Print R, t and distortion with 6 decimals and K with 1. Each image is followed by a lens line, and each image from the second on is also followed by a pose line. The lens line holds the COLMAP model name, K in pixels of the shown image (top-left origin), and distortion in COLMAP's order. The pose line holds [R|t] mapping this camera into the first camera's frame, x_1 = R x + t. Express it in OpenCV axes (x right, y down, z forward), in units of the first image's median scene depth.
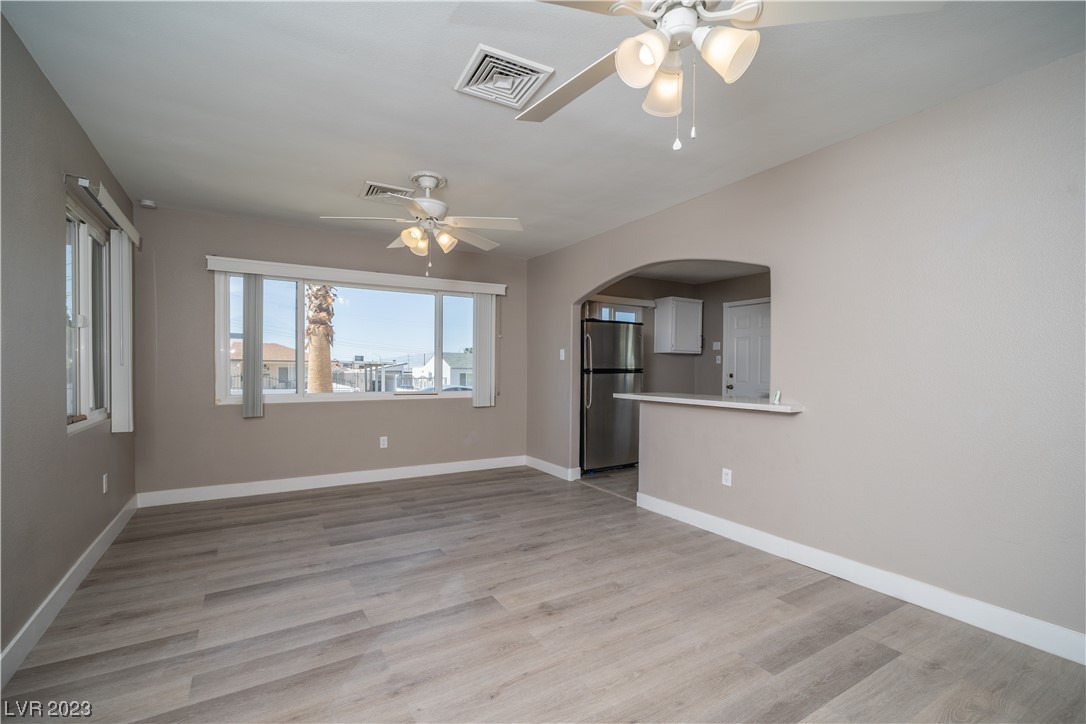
lens RADIAL K [[452.2, 0, 521.0], [0, 452.2, 367.8], [0, 0, 1]] dist [-0.001291, -0.000198]
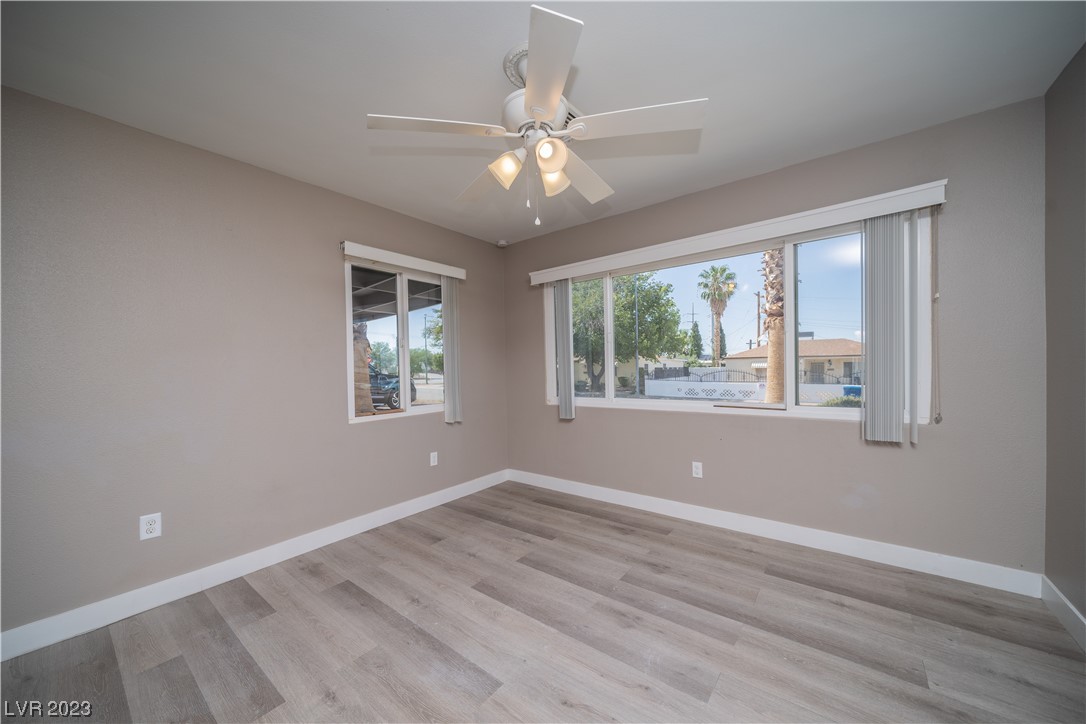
lens RADIAL K [[394.2, 0, 534.9], [0, 394.2, 374.9], [0, 0, 1]] dist [-0.006807, 0.000103]
pose [[0.382103, 0.000721, -0.924119, 0.254135], [0.026220, 0.999589, 0.011621, -0.004800], [0.923748, -0.028671, 0.381927, 0.707944]]
